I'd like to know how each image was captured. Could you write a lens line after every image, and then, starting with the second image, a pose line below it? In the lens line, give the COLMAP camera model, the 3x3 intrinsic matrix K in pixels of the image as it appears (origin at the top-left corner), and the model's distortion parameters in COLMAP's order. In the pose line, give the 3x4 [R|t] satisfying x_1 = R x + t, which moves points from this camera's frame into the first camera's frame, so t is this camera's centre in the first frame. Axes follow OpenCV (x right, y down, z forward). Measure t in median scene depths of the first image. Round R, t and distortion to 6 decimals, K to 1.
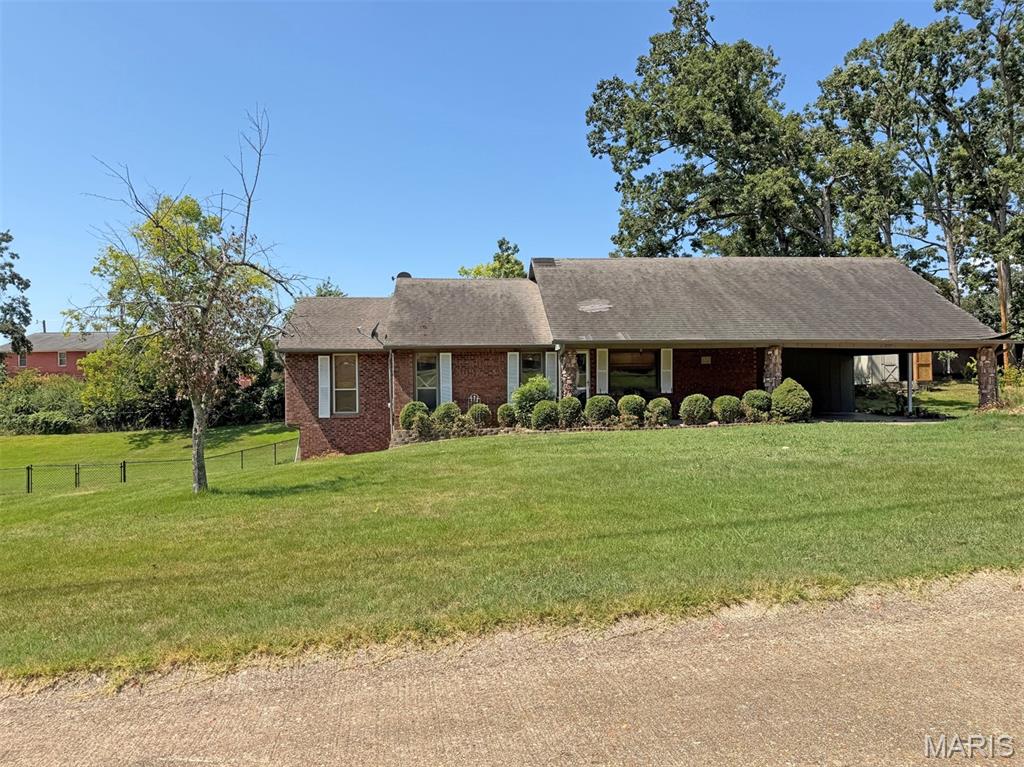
lens RADIAL K [[704.8, 0, 512.0], [0, 704.8, 383.5], [0, 0, 1]] dist [0.078176, -0.080201]
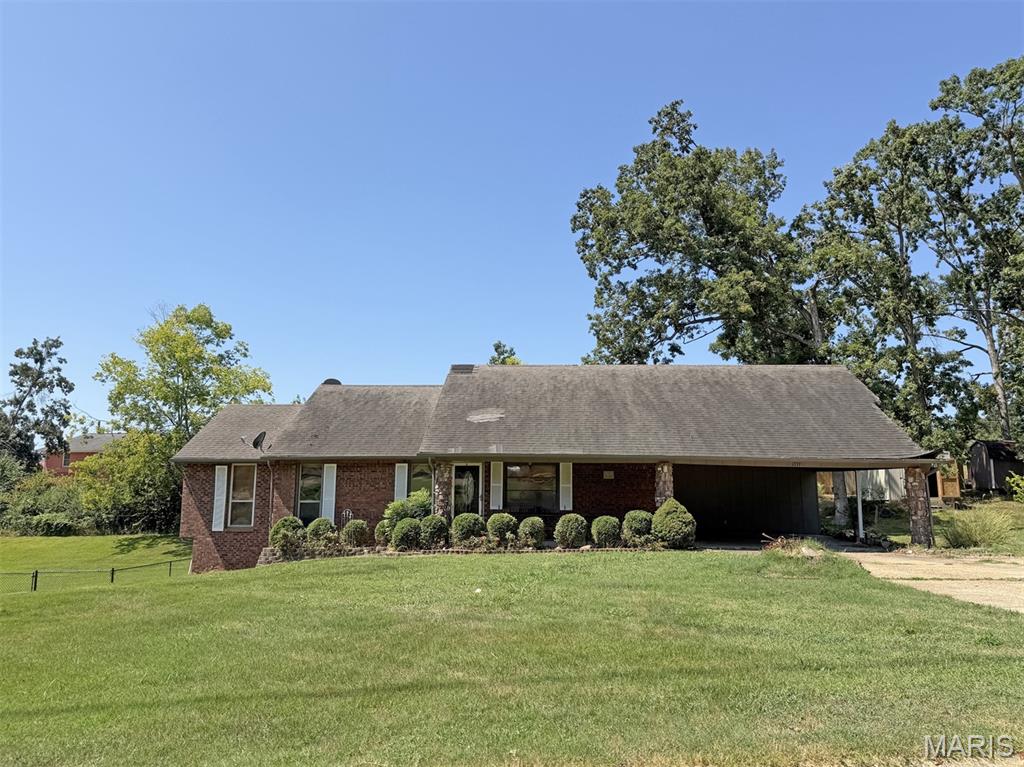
lens RADIAL K [[711.7, 0, 512.0], [0, 711.7, 383.5], [0, 0, 1]] dist [0.157757, -0.200725]
pose [[0.994753, 0.000689, -0.102306, 0.137160], [-0.014927, 0.990254, -0.138471, -0.011088], [0.101213, 0.139272, 0.985068, 0.025228]]
